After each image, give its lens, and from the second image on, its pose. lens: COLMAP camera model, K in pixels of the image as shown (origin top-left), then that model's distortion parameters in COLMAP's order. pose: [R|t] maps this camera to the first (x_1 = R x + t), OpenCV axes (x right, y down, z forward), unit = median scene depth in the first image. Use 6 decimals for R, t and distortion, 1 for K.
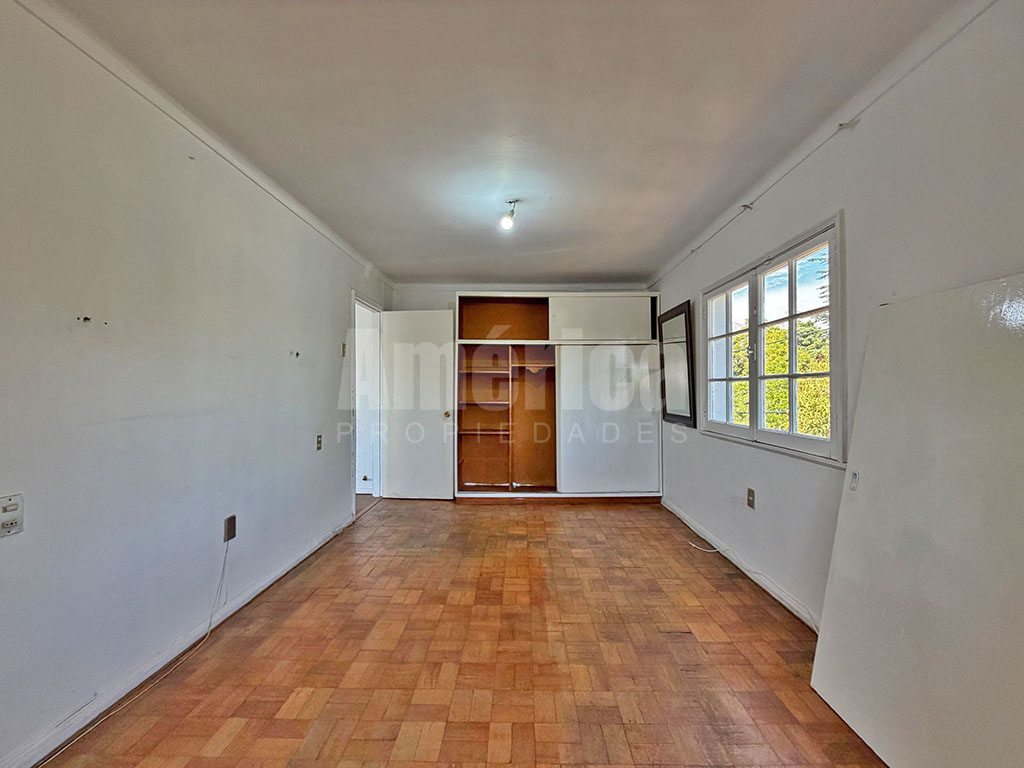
lens RADIAL K [[408.3, 0, 511.5], [0, 408.3, 384.4], [0, 0, 1]] dist [-0.000020, 0.000969]
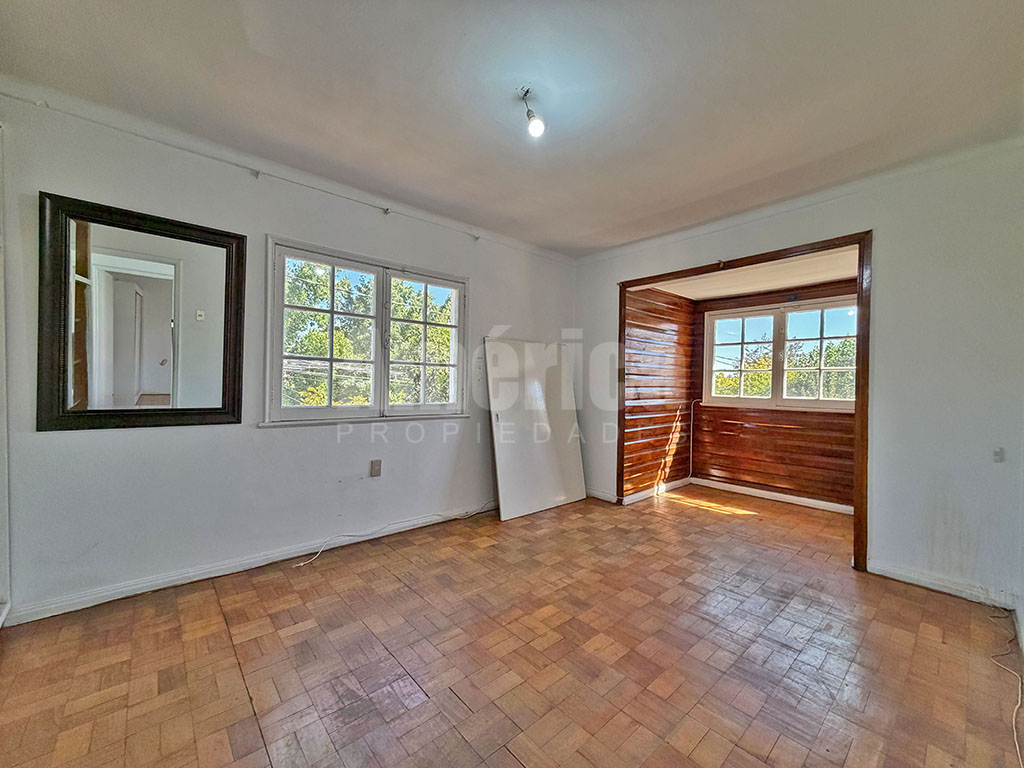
lens RADIAL K [[408.3, 0, 515.4], [0, 408.3, 386.1], [0, 0, 1]] dist [-0.000020, 0.000969]
pose [[-0.682214, -0.014908, 0.731001, -0.535929], [-0.026028, 0.999654, -0.003904, 0.049057], [-0.730690, -0.021690, -0.682365, 1.598090]]
